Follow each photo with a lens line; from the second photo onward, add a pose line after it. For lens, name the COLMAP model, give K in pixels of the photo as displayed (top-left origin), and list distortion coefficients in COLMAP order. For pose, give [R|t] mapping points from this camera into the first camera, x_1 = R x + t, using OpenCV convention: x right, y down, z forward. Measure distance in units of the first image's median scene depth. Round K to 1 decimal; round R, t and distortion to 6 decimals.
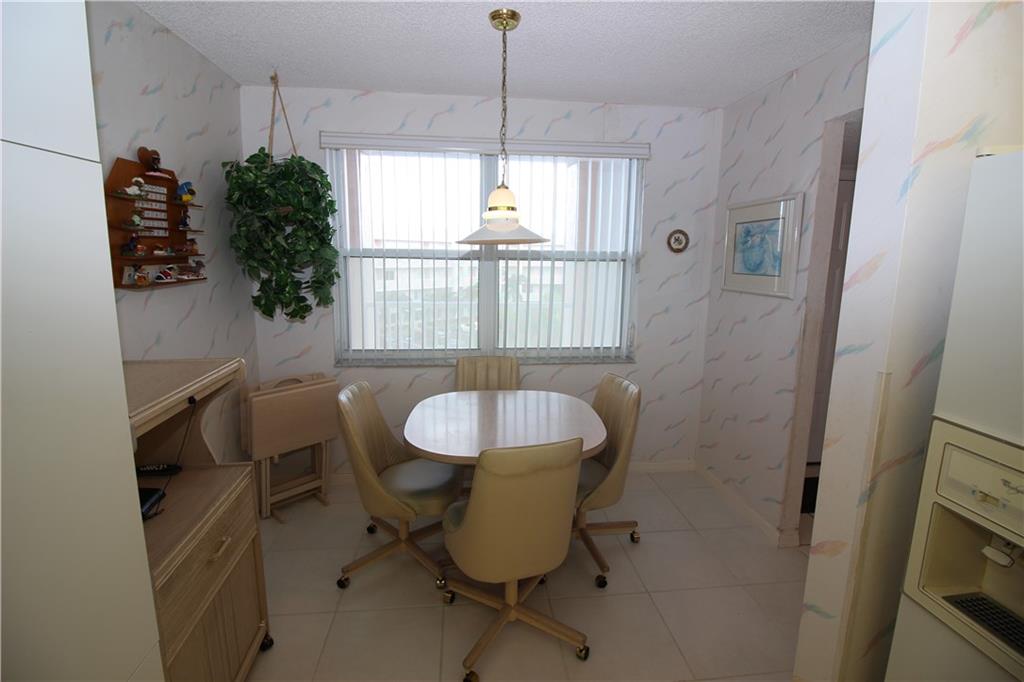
lens RADIAL K [[482.0, 0, 506.7], [0, 482.0, 336.8], [0, 0, 1]] dist [0.002187, -0.000839]
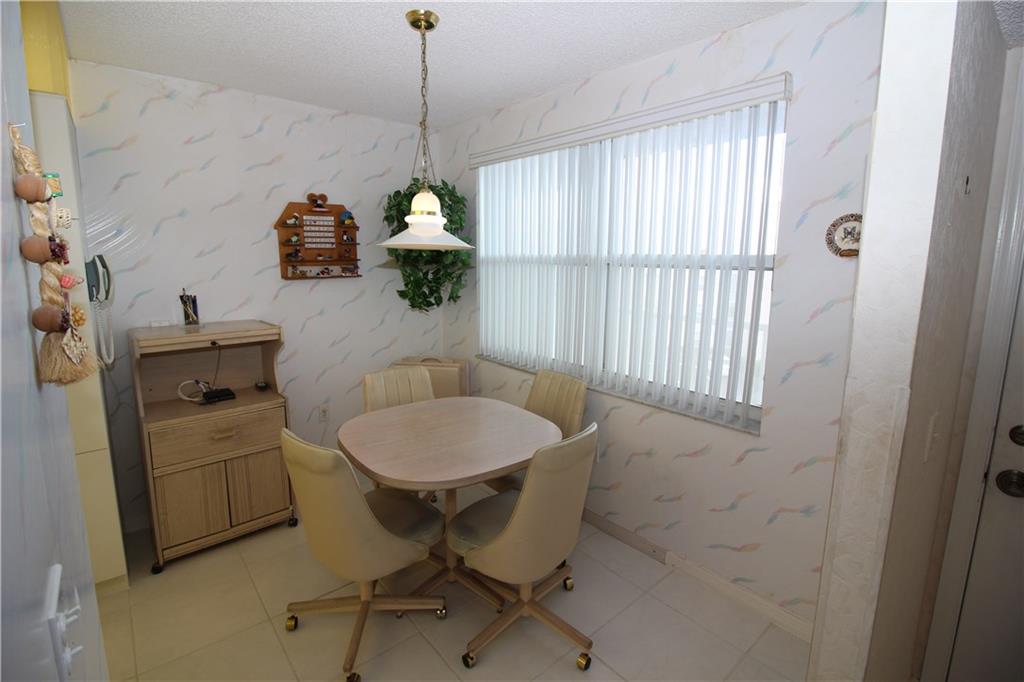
lens RADIAL K [[482.0, 0, 510.2], [0, 482.0, 336.0], [0, 0, 1]] dist [0.002187, -0.000839]
pose [[0.557324, 0.130317, -0.820005, 0.691716], [-0.142810, 0.987933, 0.059942, -0.075867], [0.817921, 0.083698, 0.569209, 0.451800]]
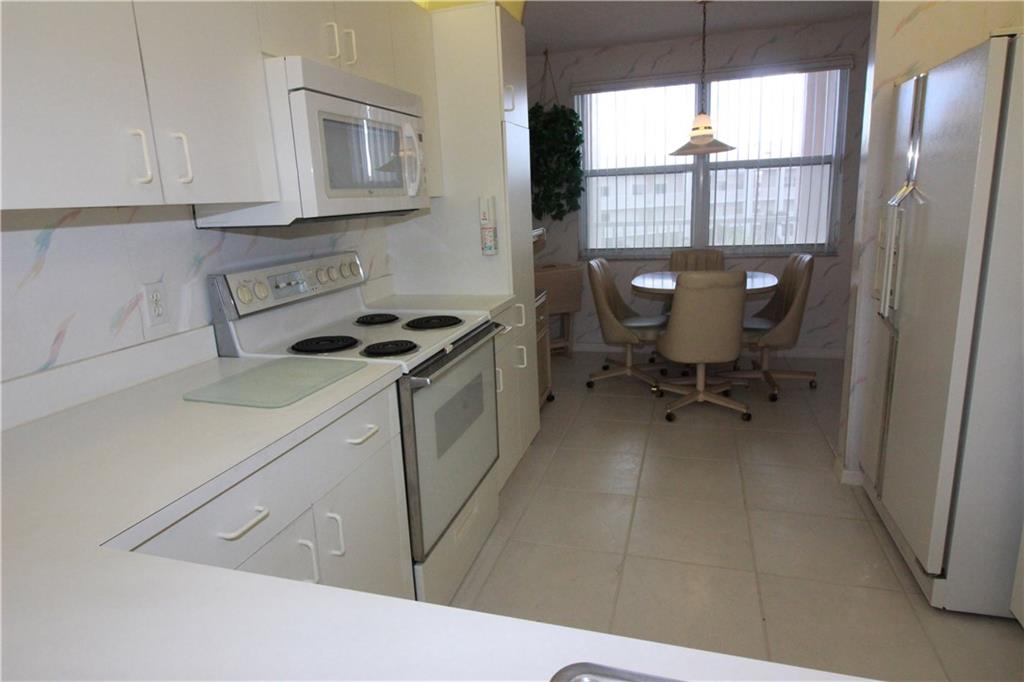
lens RADIAL K [[614.0, 0, 507.7], [0, 614.0, 334.7], [0, 0, 1]] dist [0.016426, -0.000182]
pose [[0.924841, 0.027949, -0.379326, 0.136388], [-0.006263, 0.998280, 0.058282, 0.199802], [0.380303, -0.051526, 0.923426, -0.774729]]
